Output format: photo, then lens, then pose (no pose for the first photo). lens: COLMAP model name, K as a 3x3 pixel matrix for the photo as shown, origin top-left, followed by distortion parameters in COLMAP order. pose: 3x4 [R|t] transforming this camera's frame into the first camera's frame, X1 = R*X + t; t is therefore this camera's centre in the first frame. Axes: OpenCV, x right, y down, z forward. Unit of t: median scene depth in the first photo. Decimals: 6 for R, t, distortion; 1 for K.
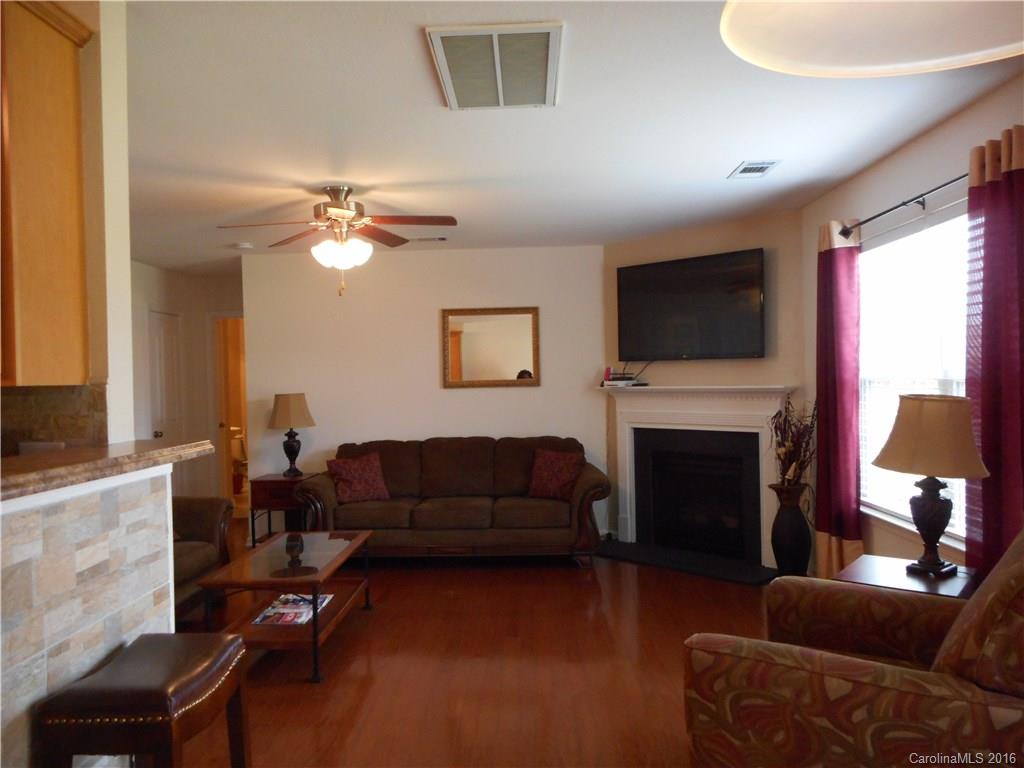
lens RADIAL K [[780.5, 0, 506.0], [0, 780.5, 385.5], [0, 0, 1]] dist [0.000975, 0.001911]
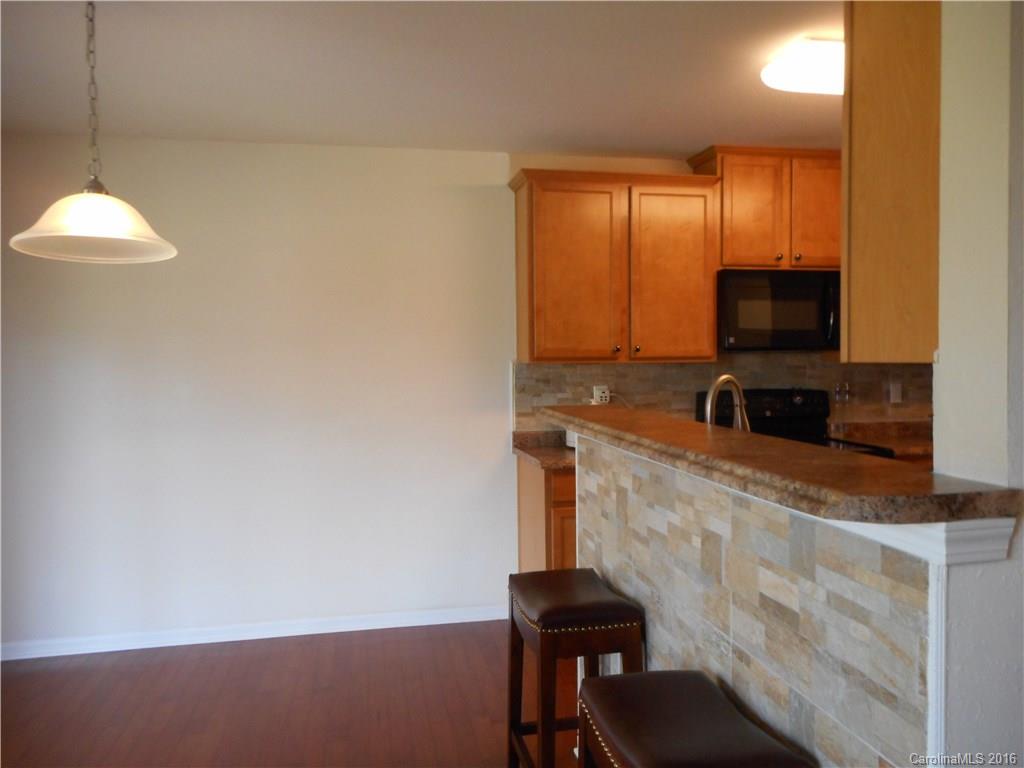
lens RADIAL K [[780.5, 0, 506.0], [0, 780.5, 385.5], [0, 0, 1]] dist [0.000975, 0.001911]
pose [[-0.974469, 0.042405, -0.220482, -0.110531], [0.031930, 0.998195, 0.050862, -0.026070], [0.222241, 0.042523, -0.974064, 1.645880]]
